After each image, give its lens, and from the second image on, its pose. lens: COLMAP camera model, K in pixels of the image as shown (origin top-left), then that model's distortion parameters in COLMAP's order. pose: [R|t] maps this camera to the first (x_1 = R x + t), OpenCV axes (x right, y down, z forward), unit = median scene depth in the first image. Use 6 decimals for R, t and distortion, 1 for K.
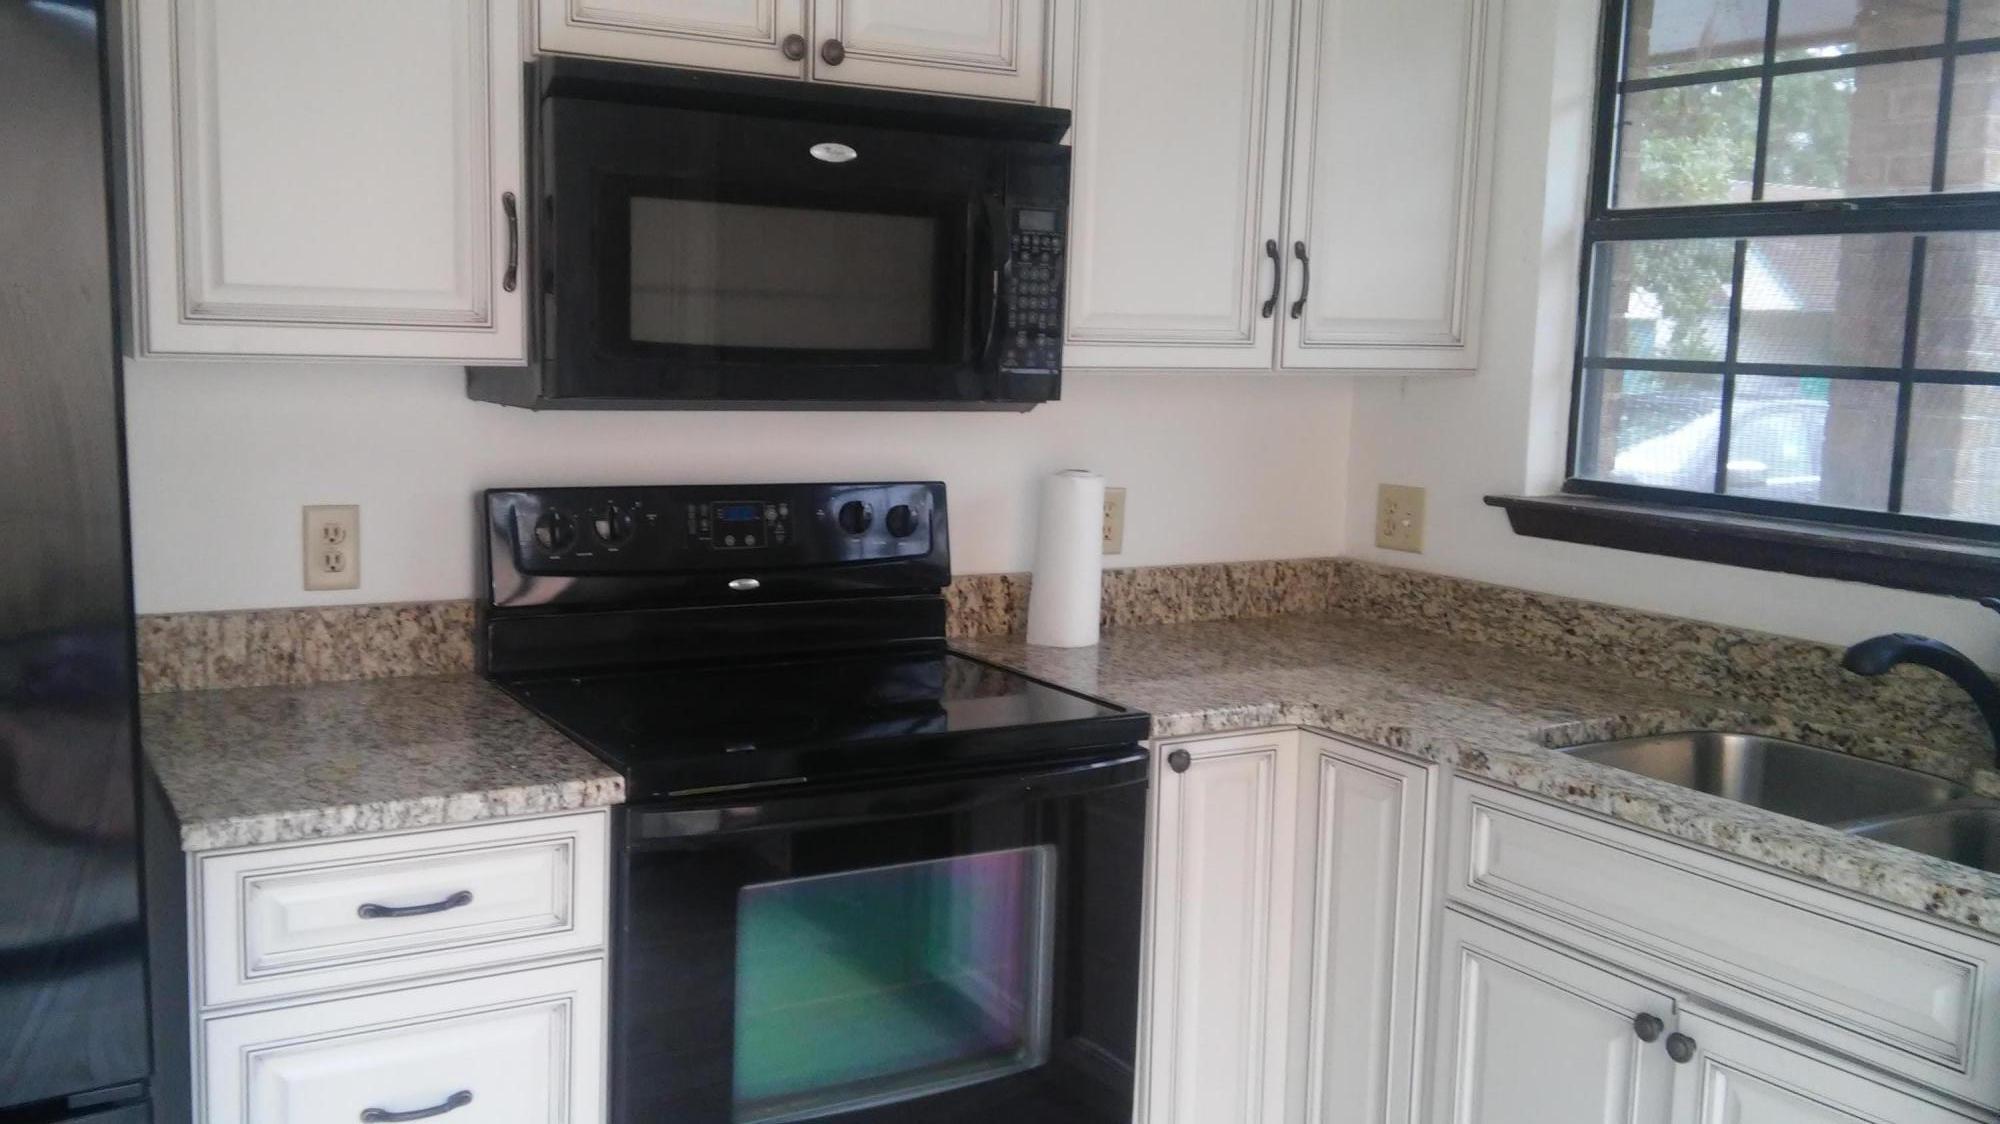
lens RADIAL K [[1792.8, 0, 991.5], [0, 1792.8, 559.4], [0, 0, 1]] dist [0.101314, -0.202883]
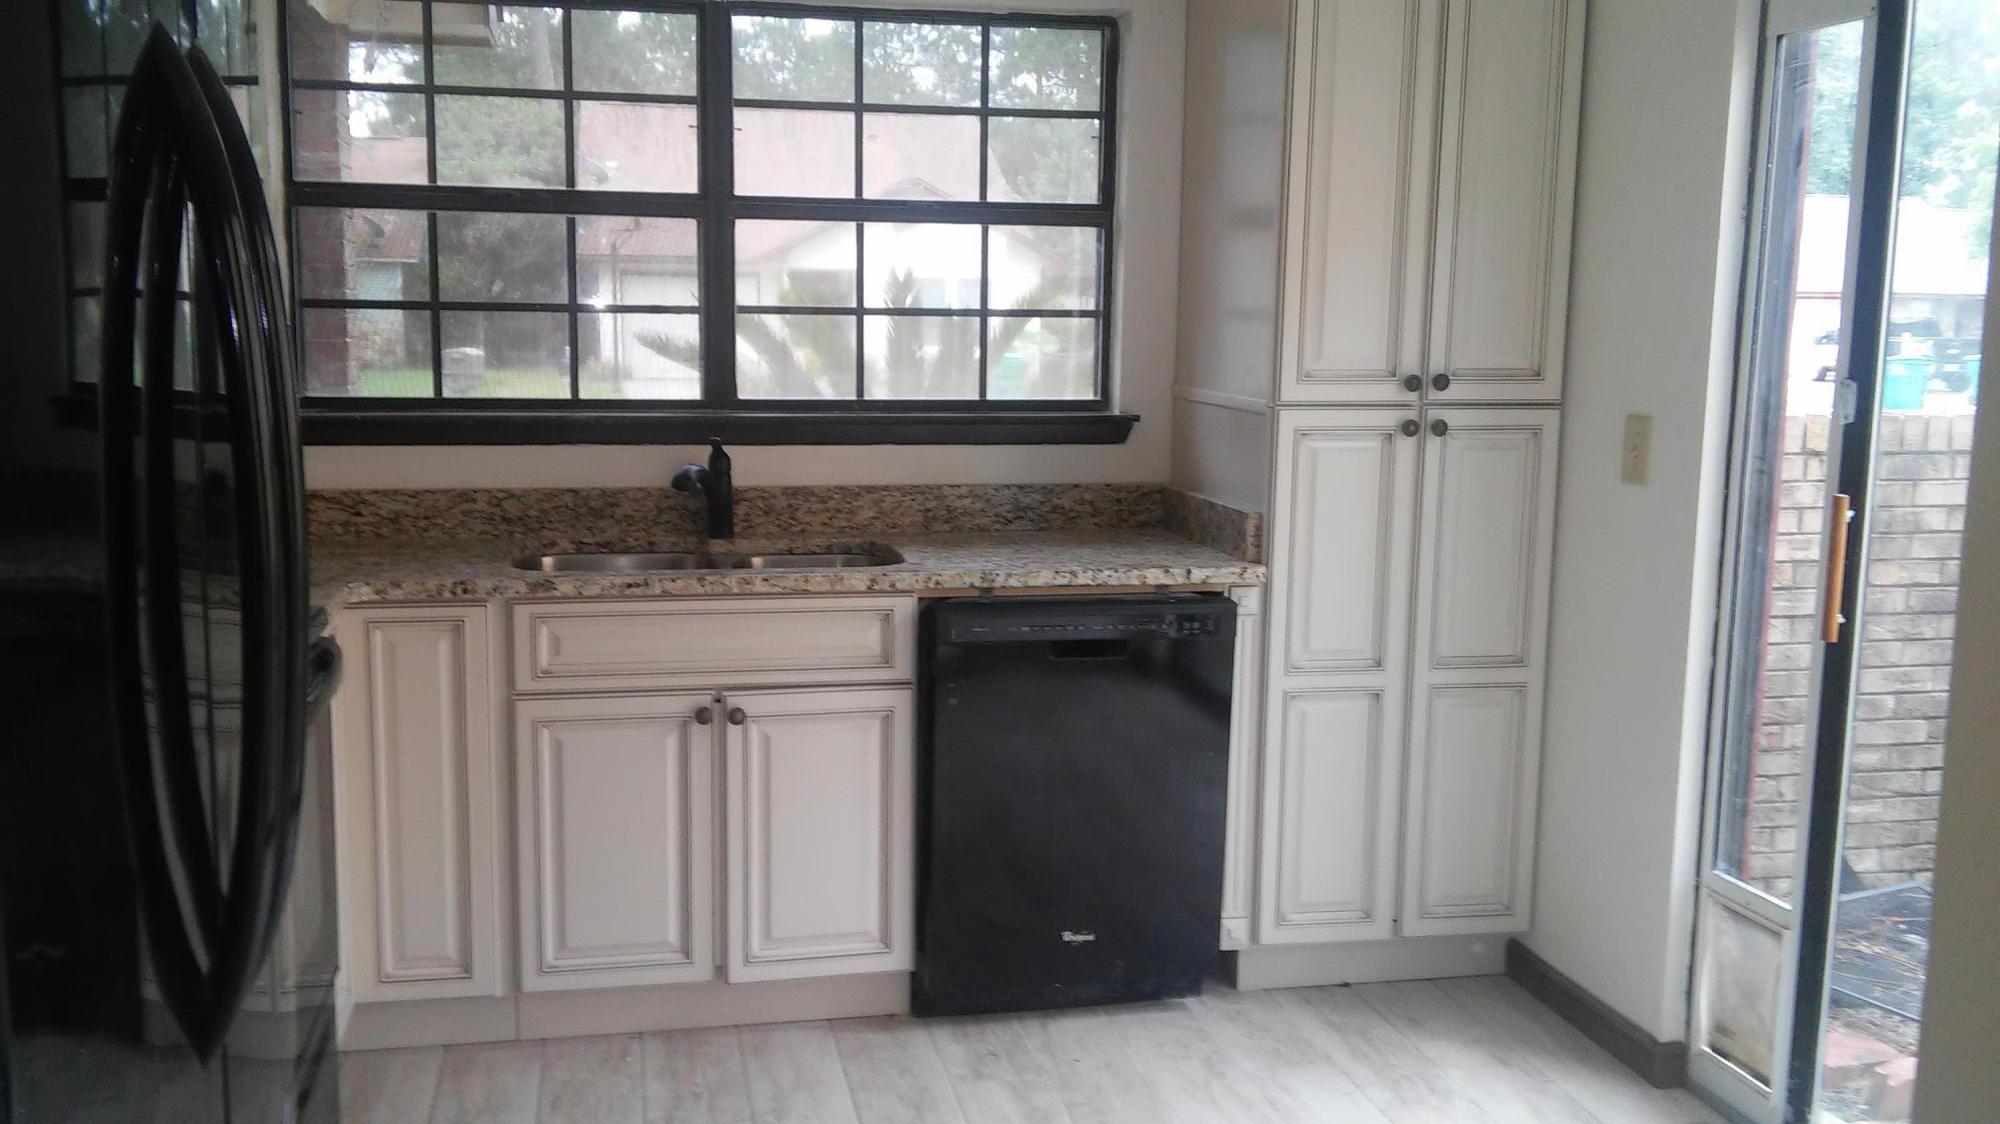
lens RADIAL K [[1792.8, 0, 988.0], [0, 1792.8, 553.7], [0, 0, 1]] dist [0.101314, -0.202883]
pose [[0.325206, -0.155100, 0.932837, -0.820290], [0.118822, 0.985342, 0.122406, -0.040603], [-0.938148, 0.071034, 0.338869, 0.165581]]
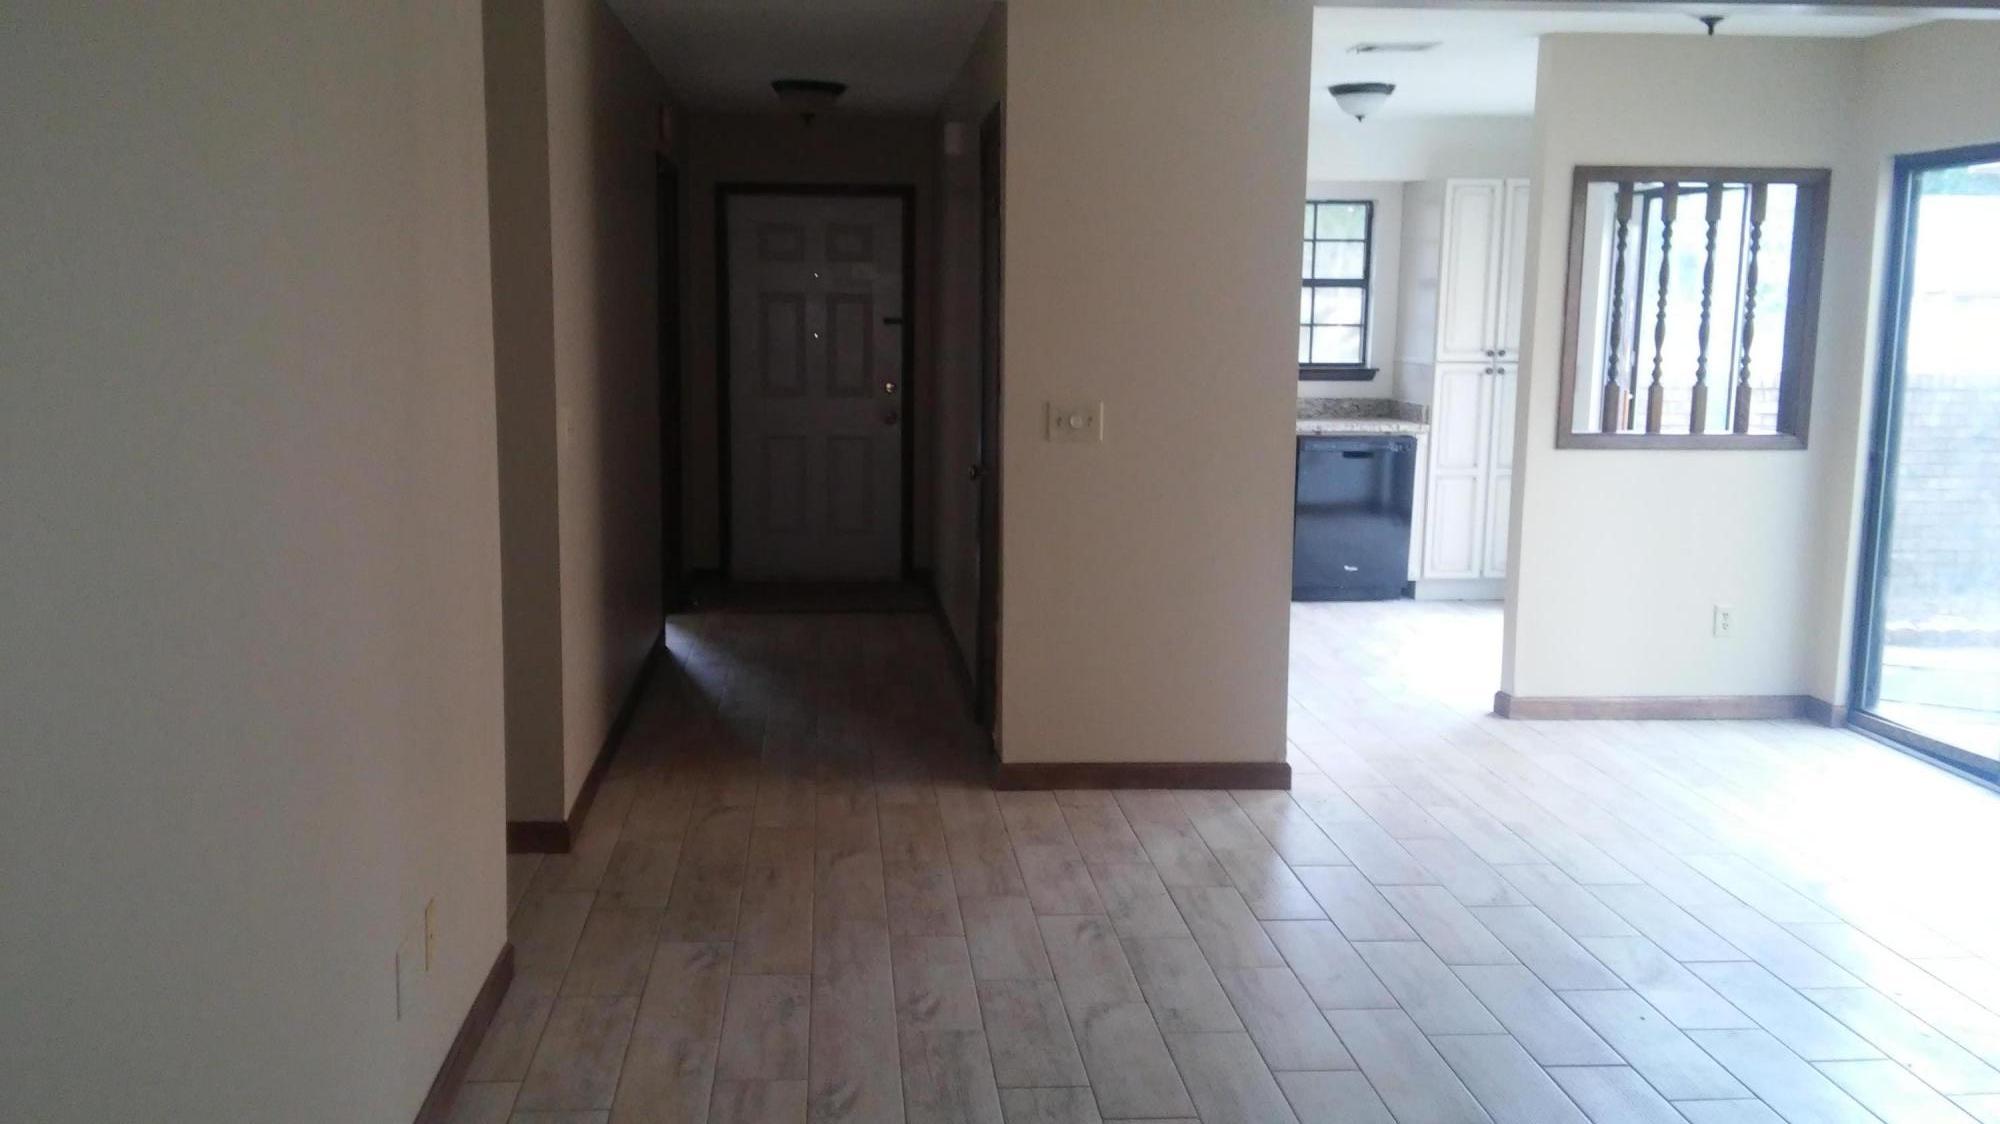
lens RADIAL K [[1792.8, 0, 951.2], [0, 1792.8, 573.2], [0, 0, 1]] dist [0.101314, -0.202883]
pose [[0.451140, -0.158019, 0.878352, -2.291102], [0.117497, 0.986149, 0.117063, -0.063845], [-0.884685, 0.050392, 0.463459, -0.183350]]
